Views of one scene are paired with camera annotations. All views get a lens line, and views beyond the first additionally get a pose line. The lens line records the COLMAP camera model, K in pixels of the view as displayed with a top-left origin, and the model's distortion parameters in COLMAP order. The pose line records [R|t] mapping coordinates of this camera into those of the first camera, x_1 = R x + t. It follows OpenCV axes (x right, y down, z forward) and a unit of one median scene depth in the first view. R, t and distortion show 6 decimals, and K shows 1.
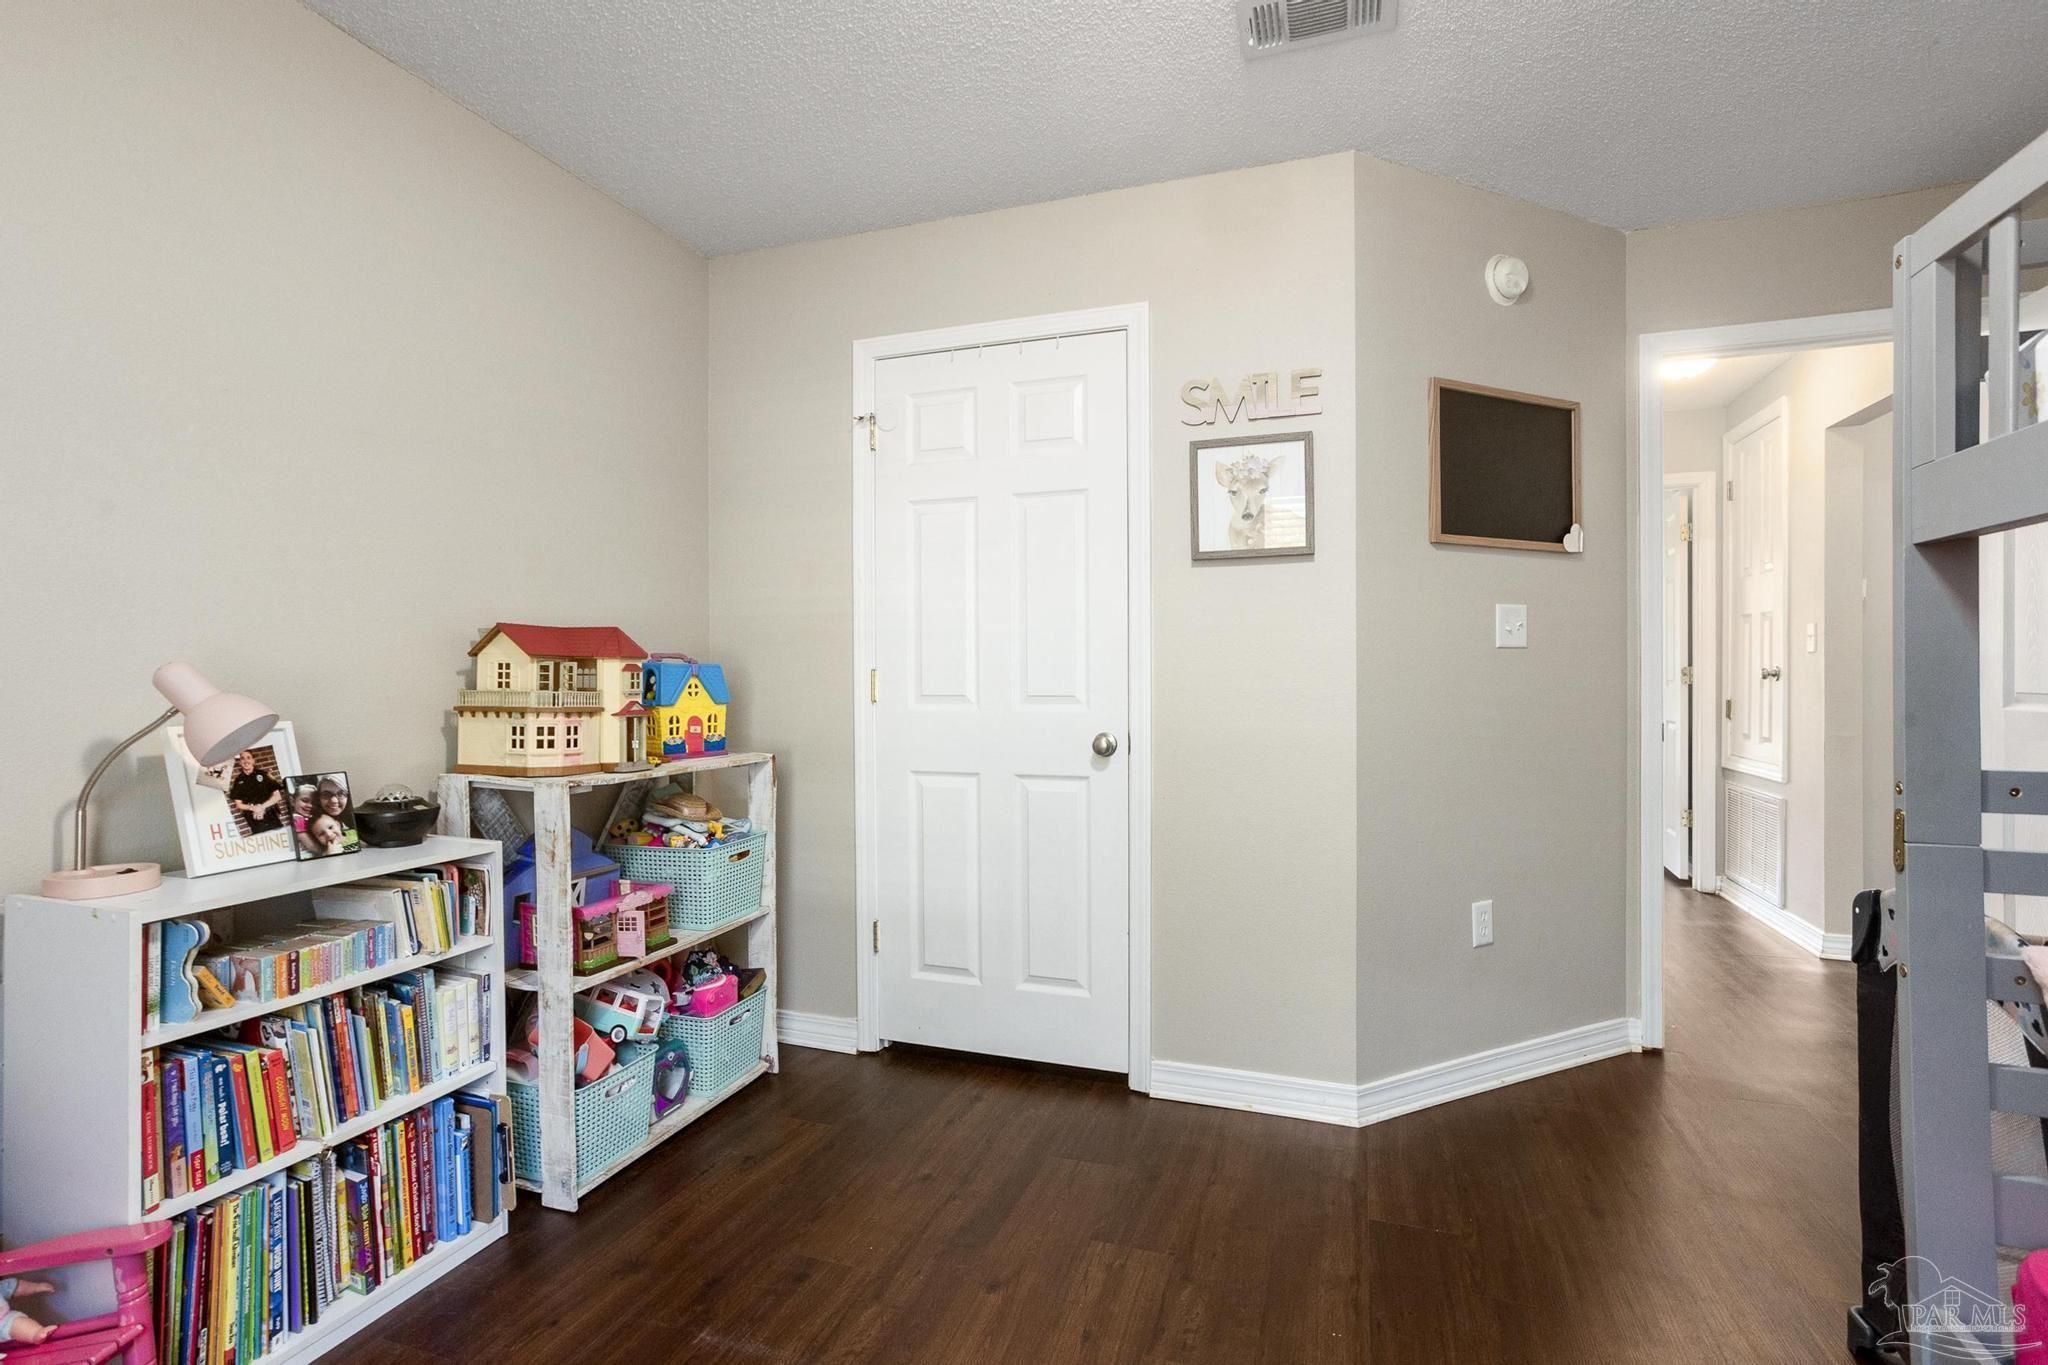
lens RADIAL K [[995.1, 0, 1016.7], [0, 995.1, 679.4], [0, 0, 1]] dist [-0.017074, 0.012305]
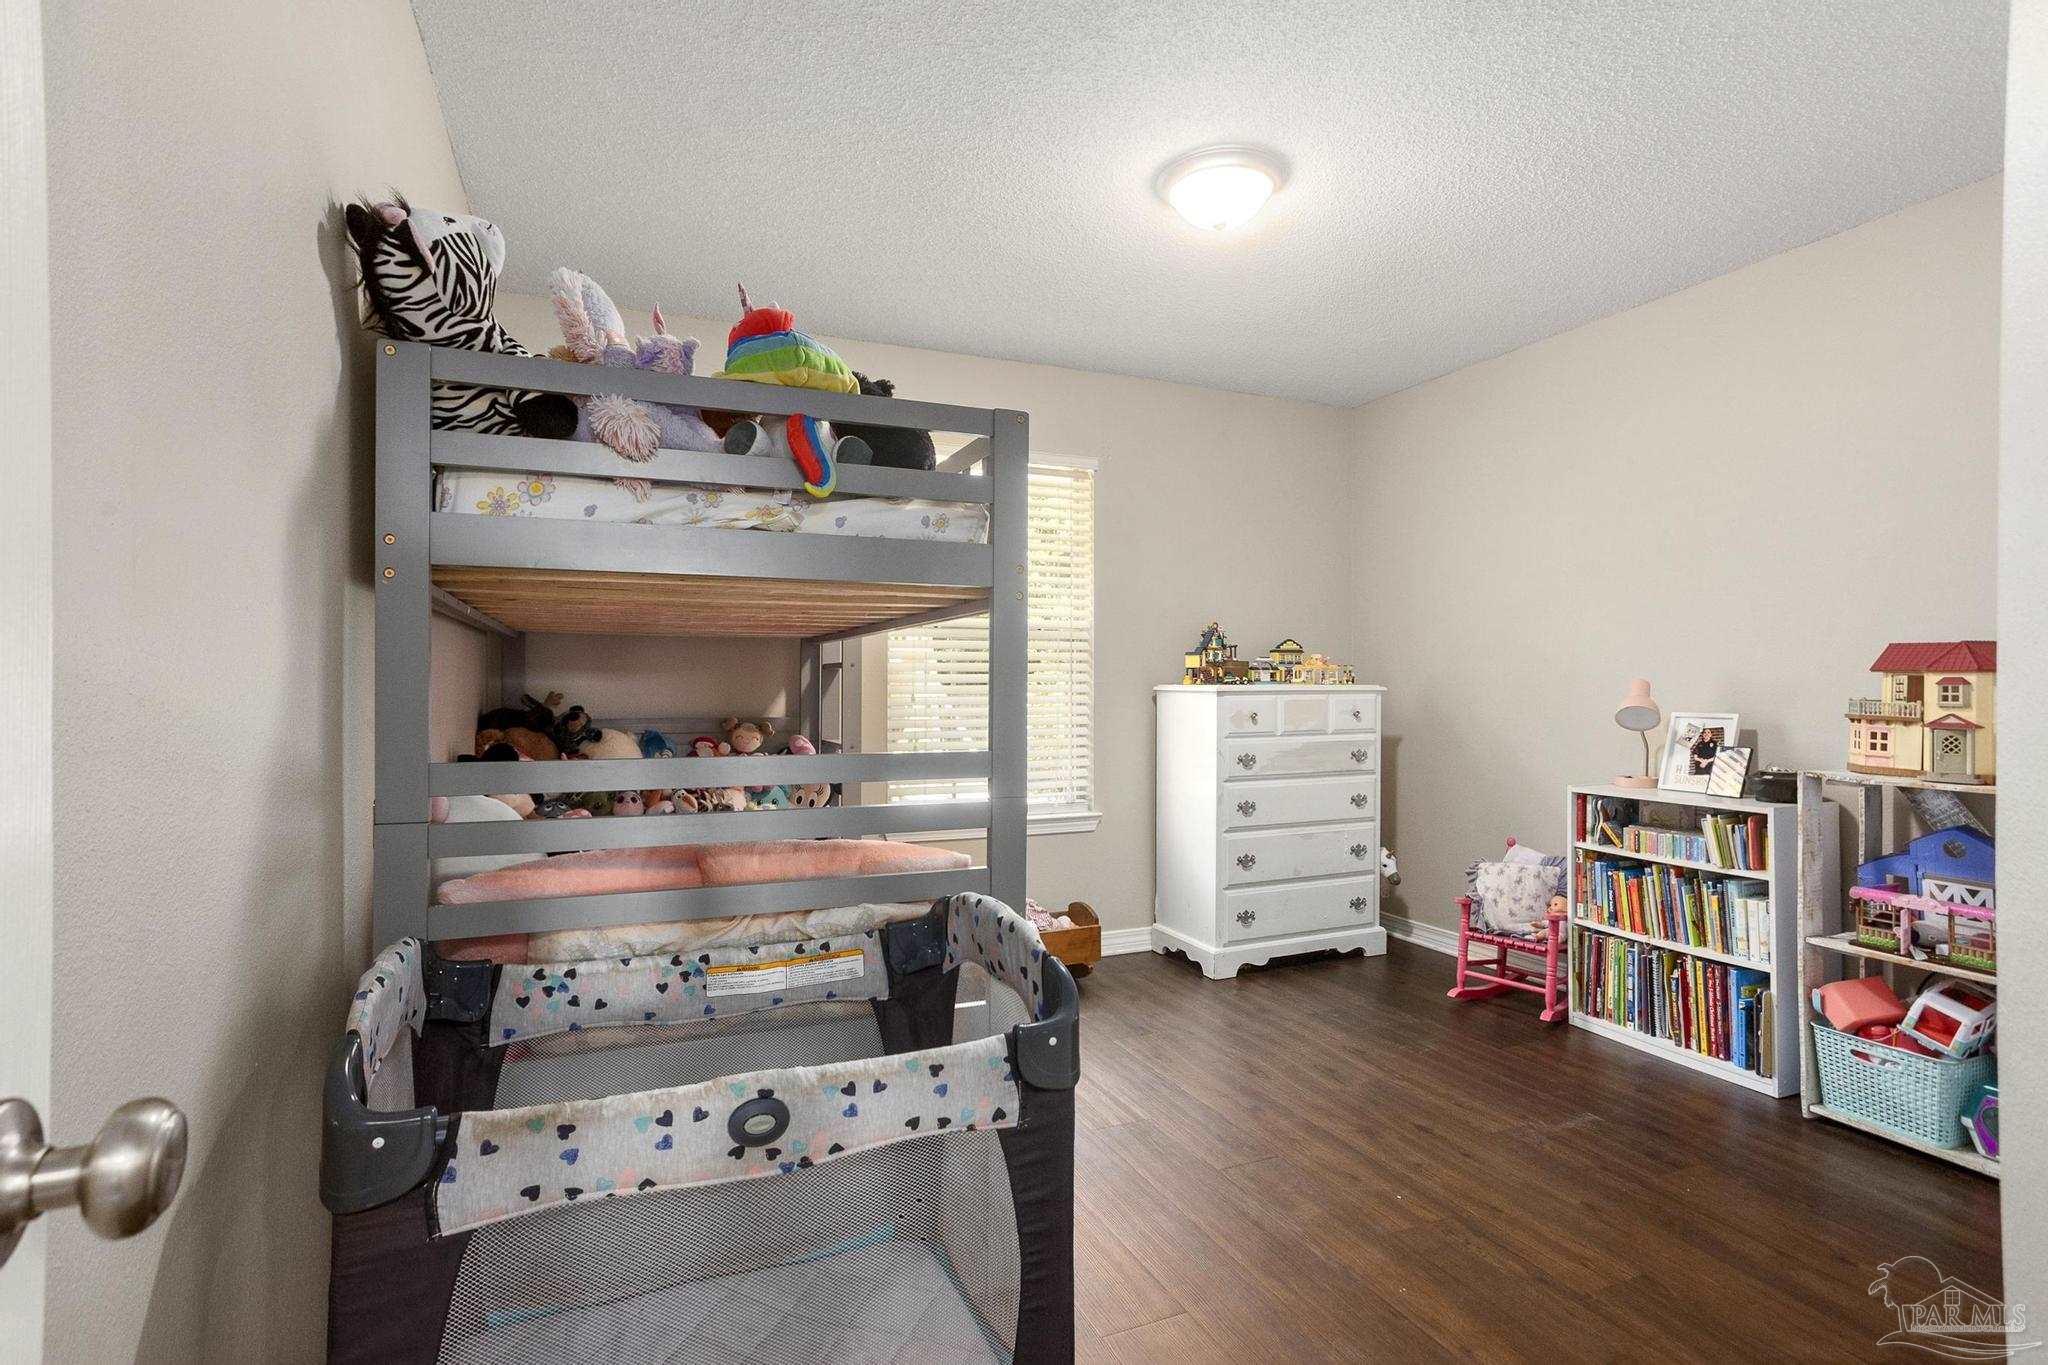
lens RADIAL K [[995.1, 0, 1020.8], [0, 995.1, 678.1], [0, 0, 1]] dist [-0.017074, 0.012305]
pose [[-0.731056, -0.000456, -0.682317, 1.330307], [-0.003035, 0.999992, 0.002584, -0.019785], [0.682311, 0.003959, -0.731052, 1.451151]]
